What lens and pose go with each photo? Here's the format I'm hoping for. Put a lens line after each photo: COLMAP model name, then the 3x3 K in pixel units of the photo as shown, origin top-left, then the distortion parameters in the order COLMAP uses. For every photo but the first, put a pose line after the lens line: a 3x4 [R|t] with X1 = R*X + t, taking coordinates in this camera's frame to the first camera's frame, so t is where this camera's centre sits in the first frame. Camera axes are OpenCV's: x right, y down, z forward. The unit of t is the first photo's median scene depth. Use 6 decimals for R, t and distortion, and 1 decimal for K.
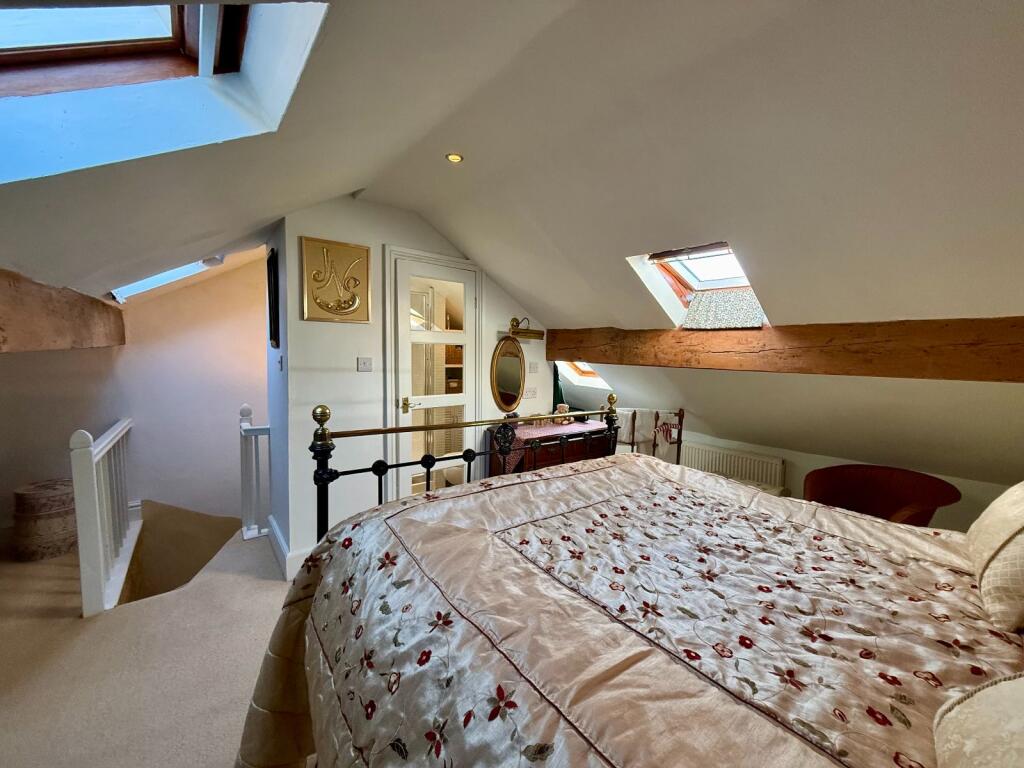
lens RADIAL K [[406.5, 0, 512.0], [0, 406.5, 384.0], [0, 0, 1]] dist [-0.000240, 0.000963]
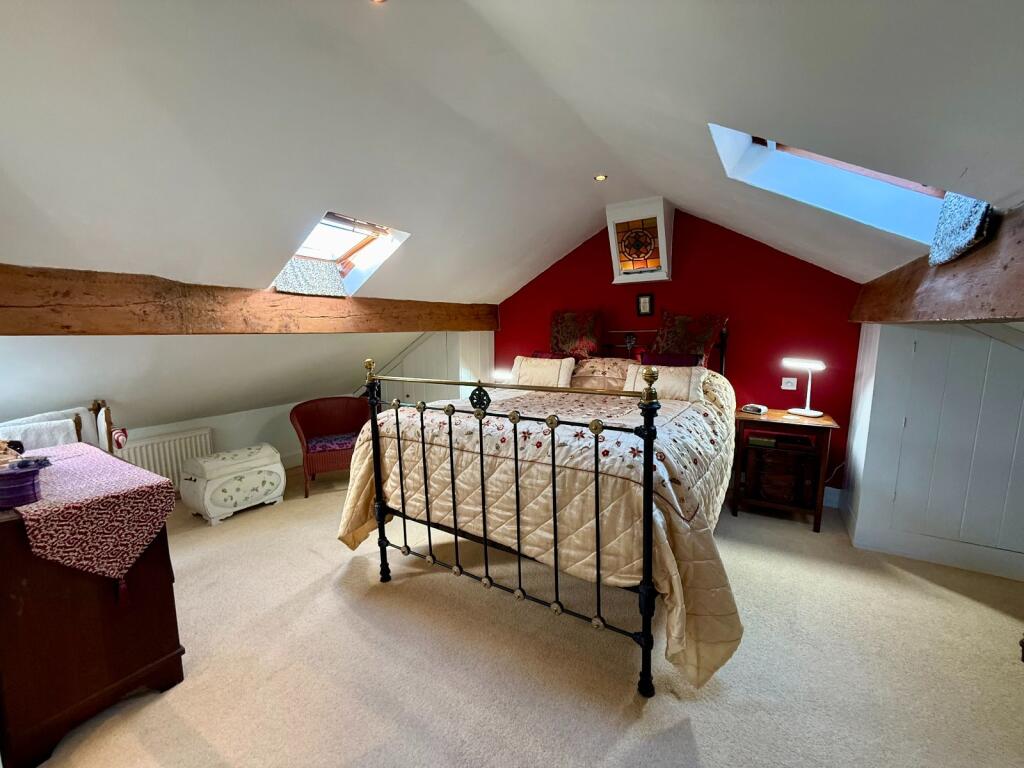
lens RADIAL K [[406.5, 0, 512.0], [0, 406.5, 384.0], [0, 0, 1]] dist [-0.000240, 0.000963]
pose [[-0.308846, -0.146674, 0.939735, -0.645011], [0.073748, 0.981370, 0.177410, -0.054202], [-0.948249, 0.124095, -0.292275, 0.802141]]
